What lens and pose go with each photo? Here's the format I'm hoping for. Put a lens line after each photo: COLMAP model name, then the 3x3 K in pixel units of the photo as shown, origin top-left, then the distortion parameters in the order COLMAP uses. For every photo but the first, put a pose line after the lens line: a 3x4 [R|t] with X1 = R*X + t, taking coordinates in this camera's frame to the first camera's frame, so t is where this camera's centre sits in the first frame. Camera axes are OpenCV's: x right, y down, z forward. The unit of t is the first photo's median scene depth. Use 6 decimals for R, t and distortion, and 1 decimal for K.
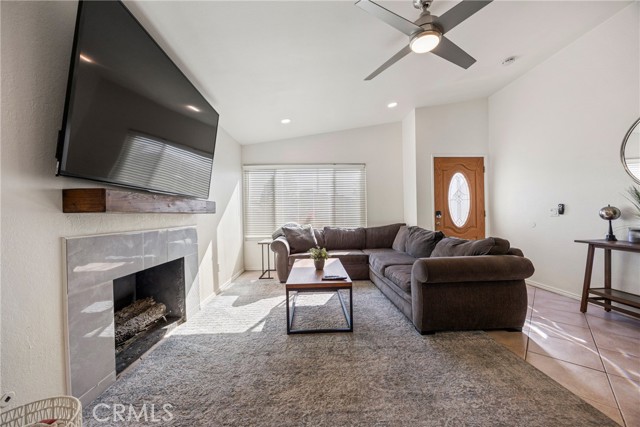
lens RADIAL K [[247.0, 0, 320.2], [0, 247.0, 216.8], [0, 0, 1]] dist [-0.003176, -0.000483]
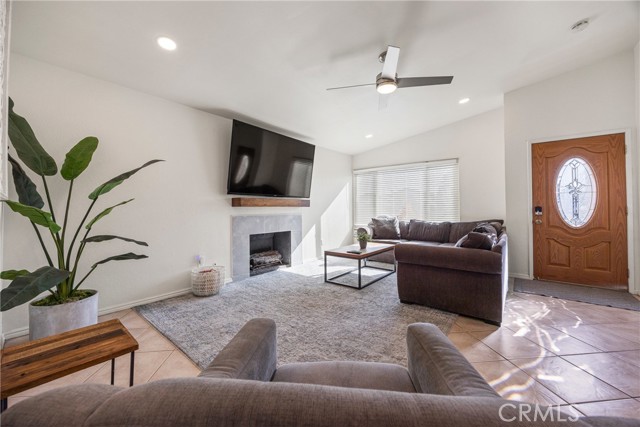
lens RADIAL K [[247.0, 0, 315.2], [0, 247.0, 206.9], [0, 0, 1]] dist [-0.003176, -0.000483]
pose [[0.748692, 0.011529, -0.662818, 0.510172], [-0.016998, 0.999854, -0.001809, -0.008581], [0.662700, 0.012621, 0.748778, -0.155044]]
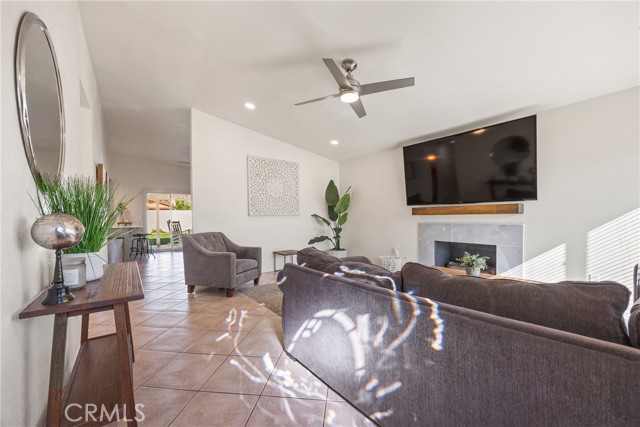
lens RADIAL K [[247.0, 0, 323.5], [0, 247.0, 217.8], [0, 0, 1]] dist [-0.003176, -0.000483]
pose [[-0.796840, 0.025761, -0.603641, 0.687573], [0.017710, 0.999657, 0.019284, -0.022707], [0.603931, 0.004676, -0.797023, 0.993583]]
